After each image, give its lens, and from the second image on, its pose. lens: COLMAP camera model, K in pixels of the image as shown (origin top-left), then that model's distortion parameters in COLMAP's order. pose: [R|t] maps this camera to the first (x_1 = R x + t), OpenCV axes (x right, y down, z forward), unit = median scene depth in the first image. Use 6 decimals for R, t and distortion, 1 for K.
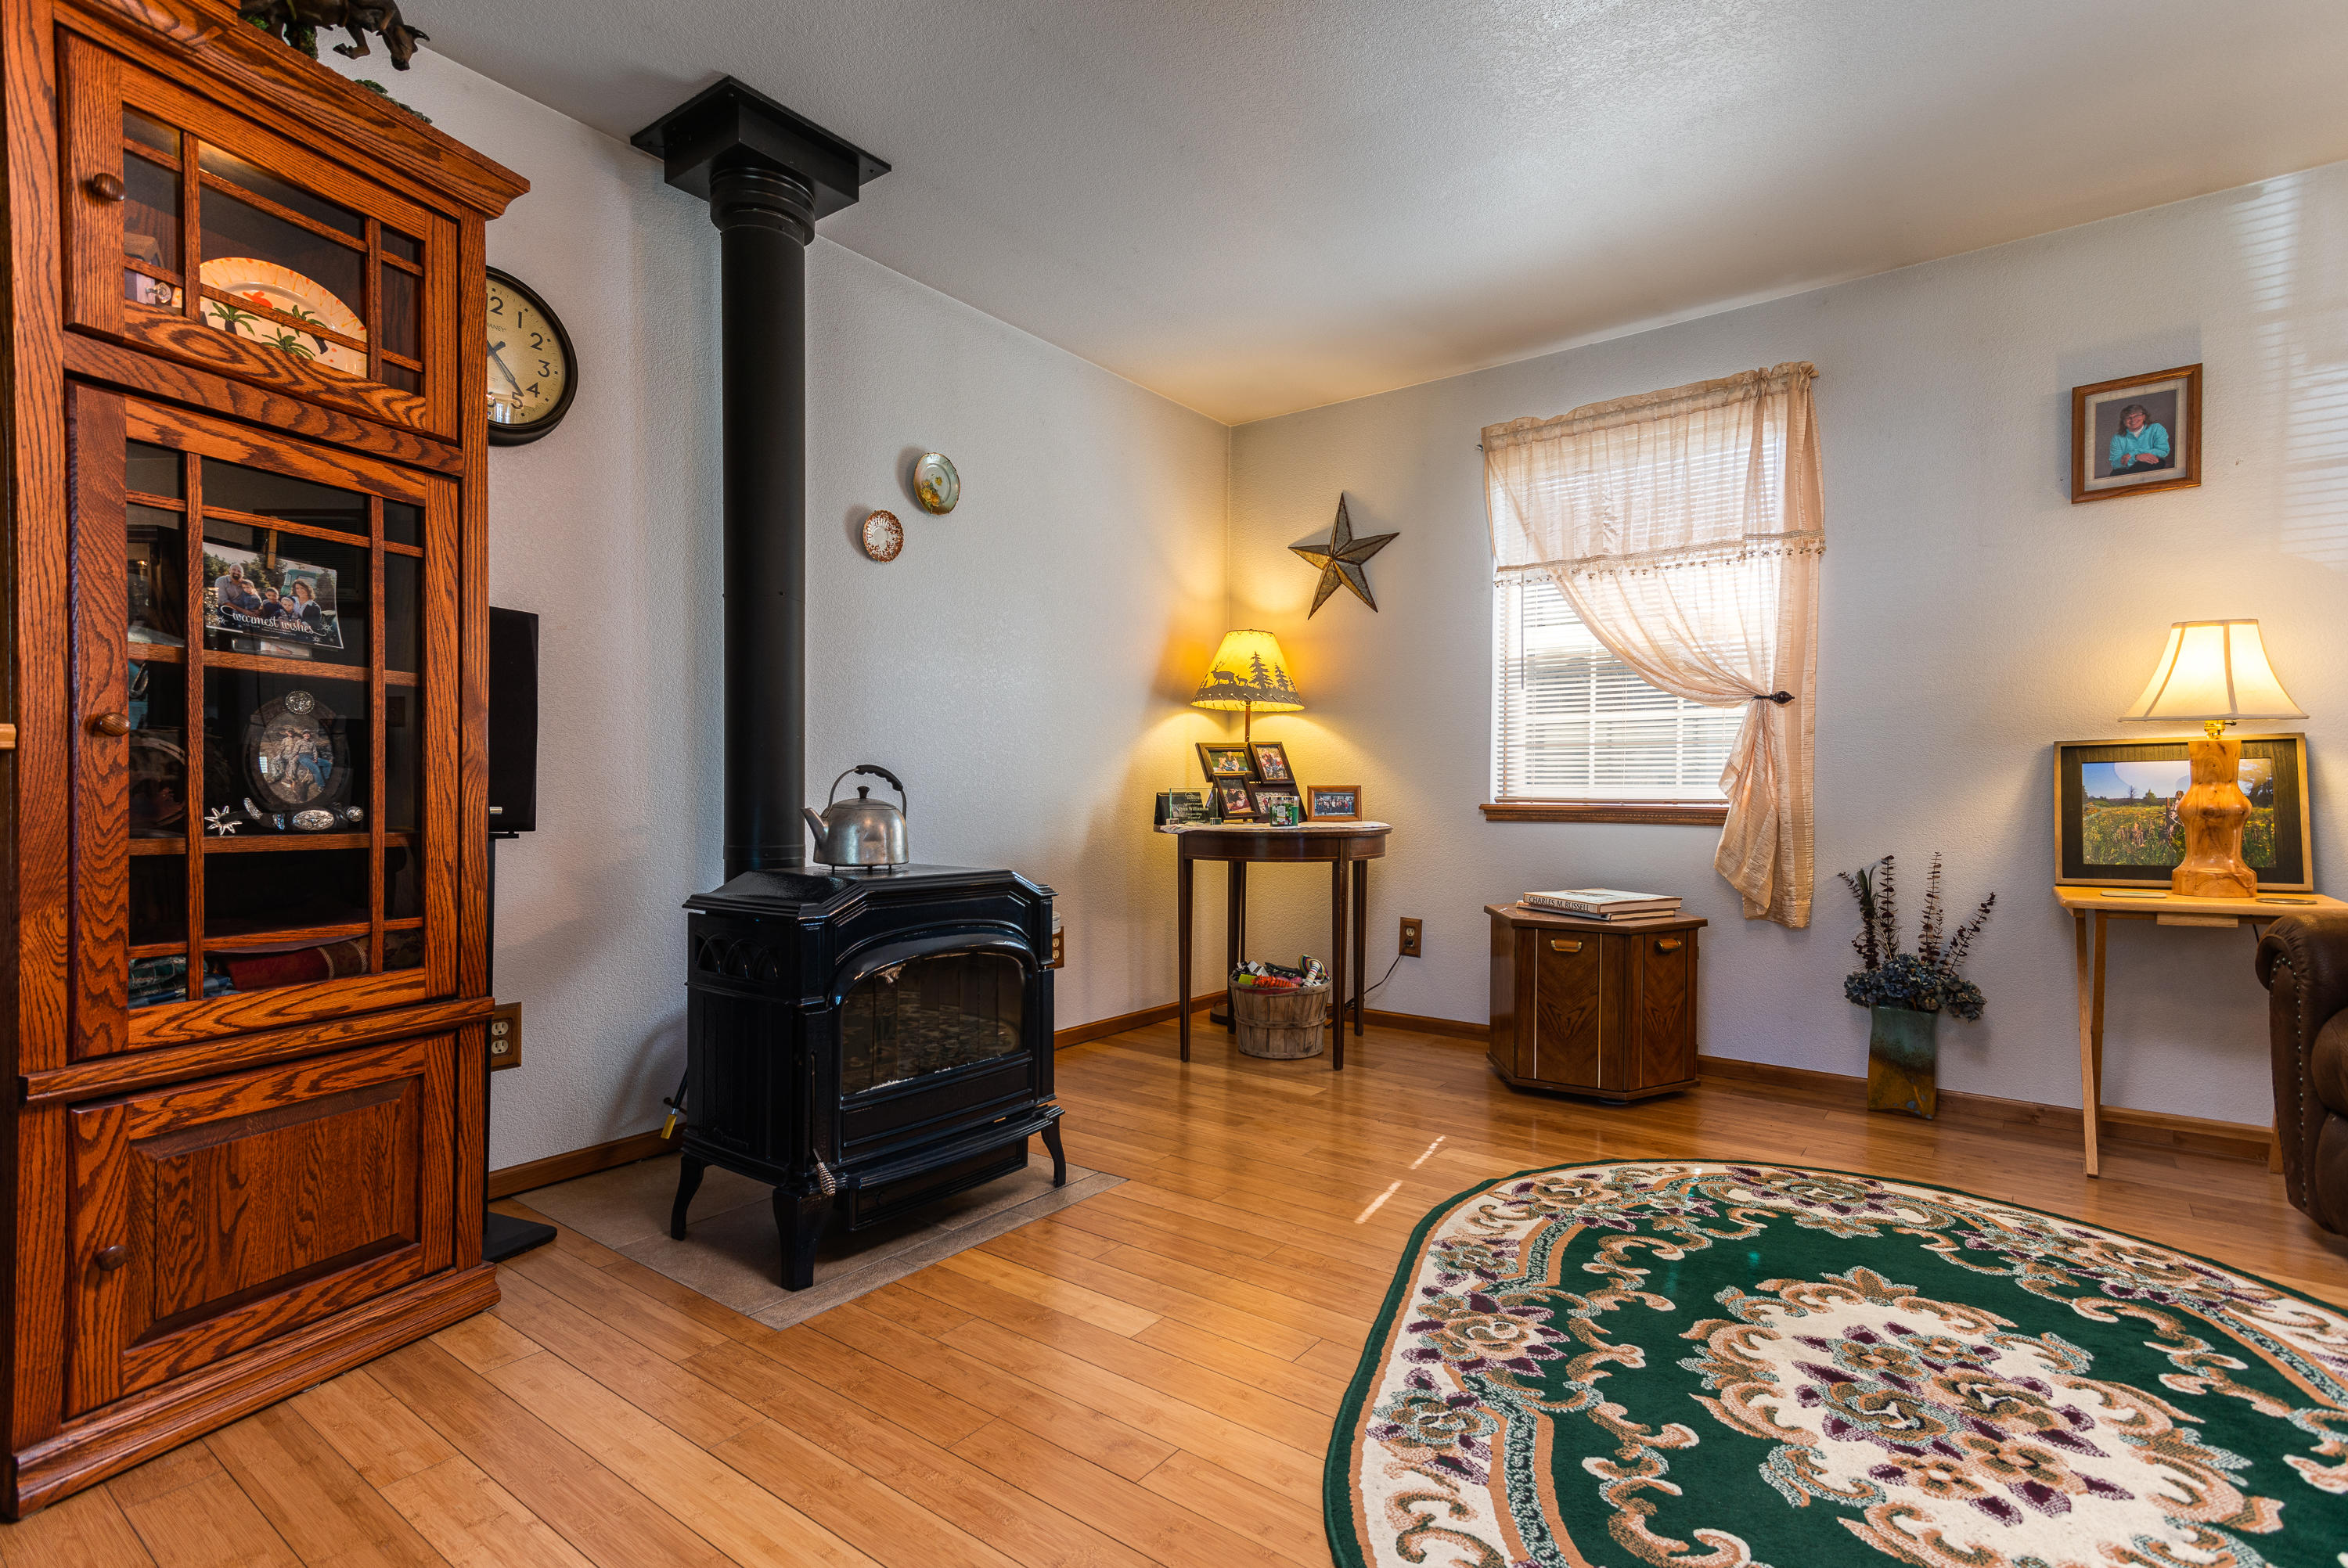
lens RADIAL K [[1144.6, 0, 1173.7], [0, 1144.6, 795.5], [0, 0, 1]] dist [0.027371, 0.002768]
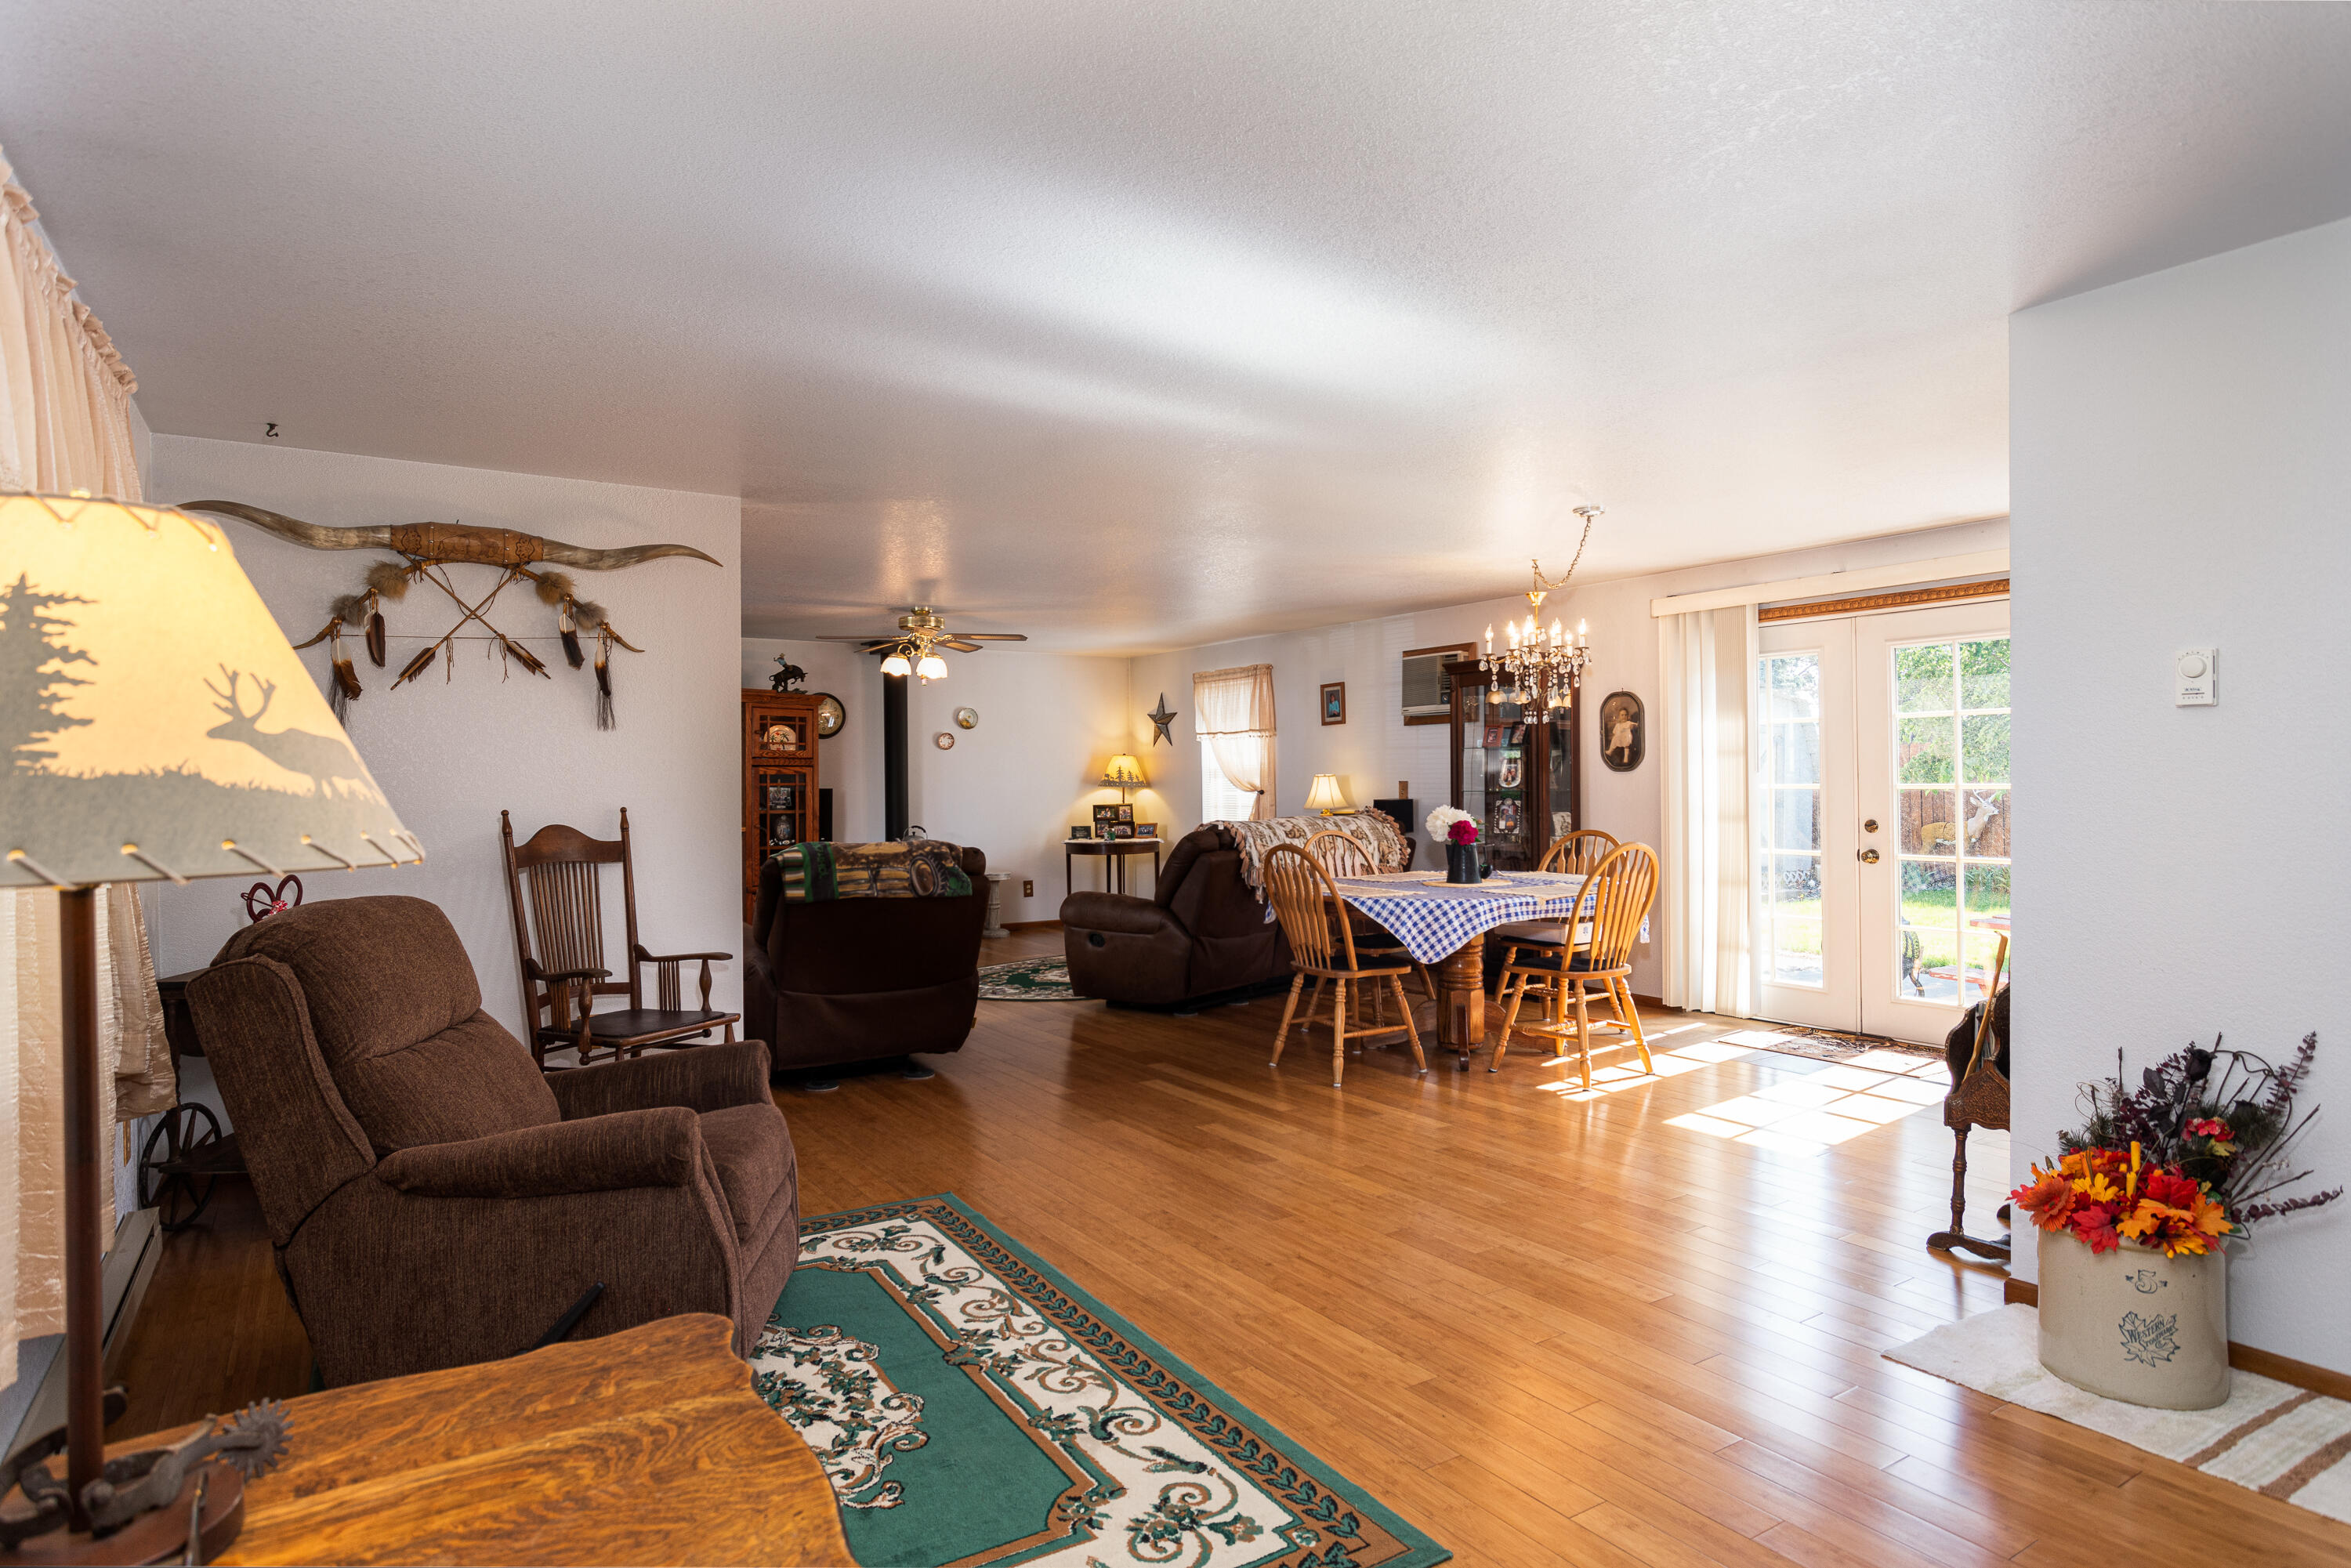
lens RADIAL K [[1408.8, 0, 1197.0], [0, 1408.8, 761.6], [0, 0, 1]] dist [0.007923, 0.001655]
pose [[0.941487, -0.014744, -0.336726, 2.002402], [0.009816, 0.999818, -0.016333, -0.142575], [0.336905, 0.012072, 0.941461, -2.777628]]
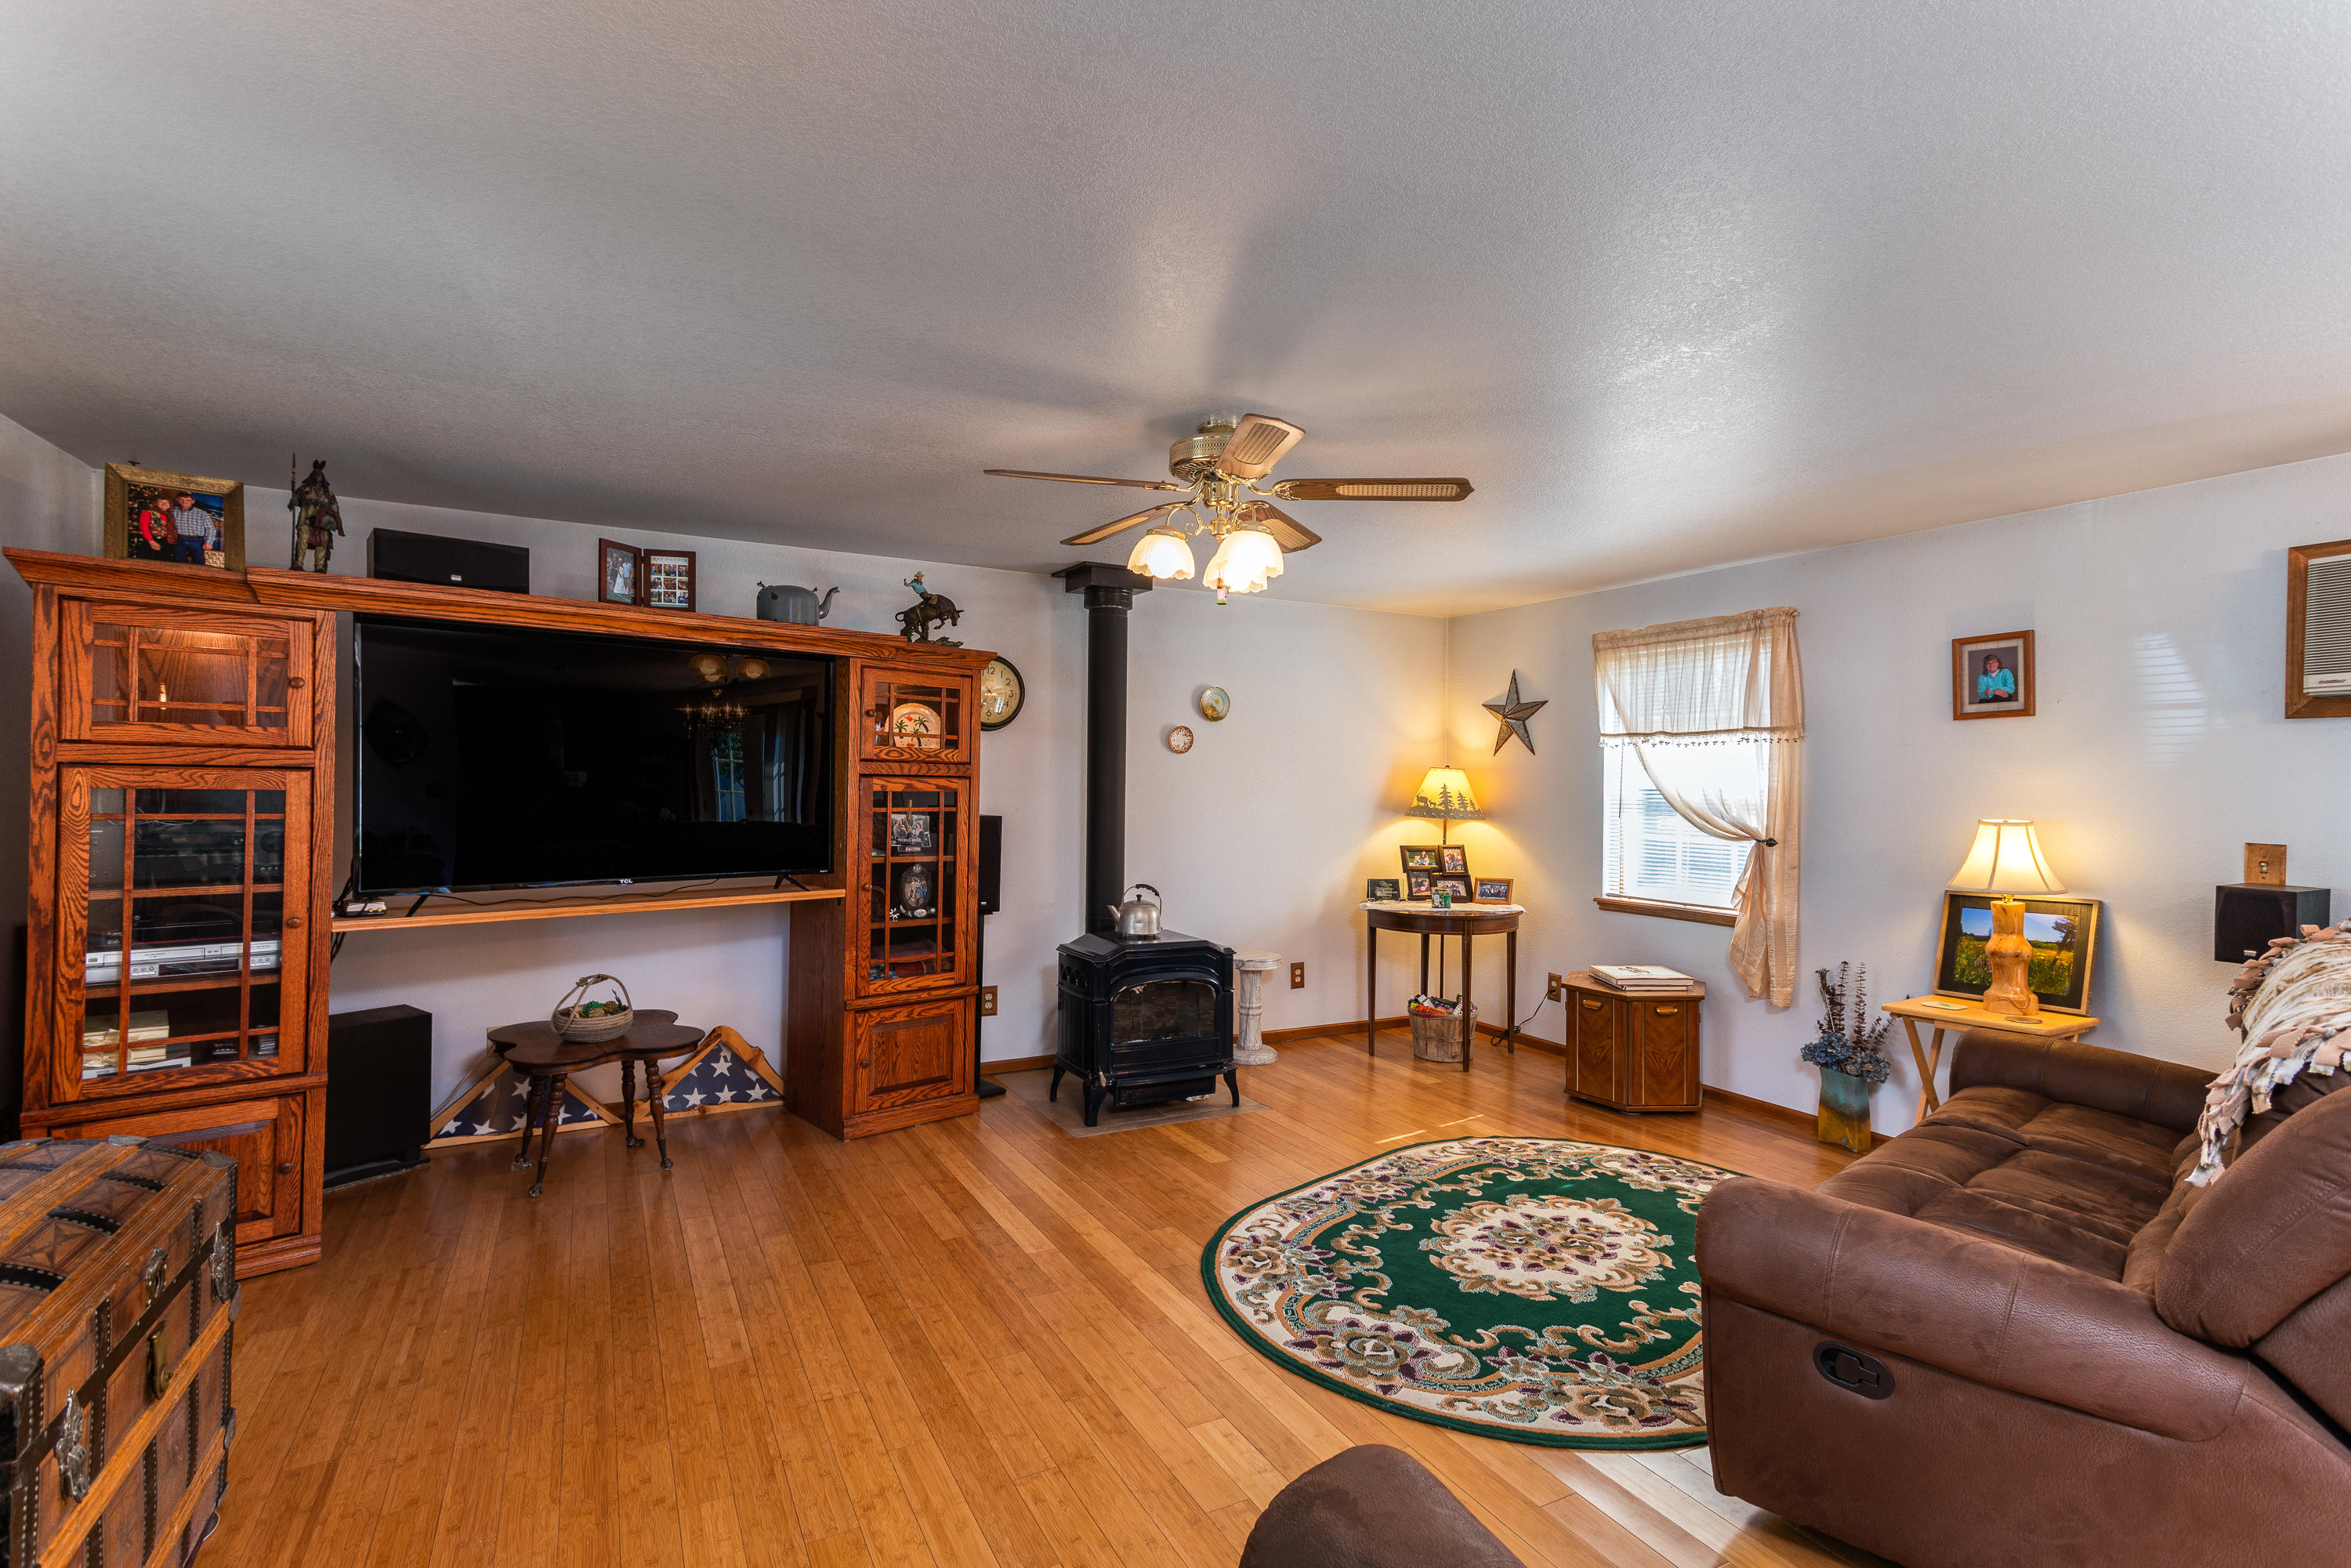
lens RADIAL K [[1146.2, 0, 1164.5], [0, 1146.2, 777.6], [0, 0, 1]] dist [0.027371, 0.002768]
pose [[0.905672, 0.008632, -0.423892, 0.626394], [-0.012952, 0.999889, -0.007312, -0.199173], [0.423782, 0.012112, 0.905683, -0.818827]]
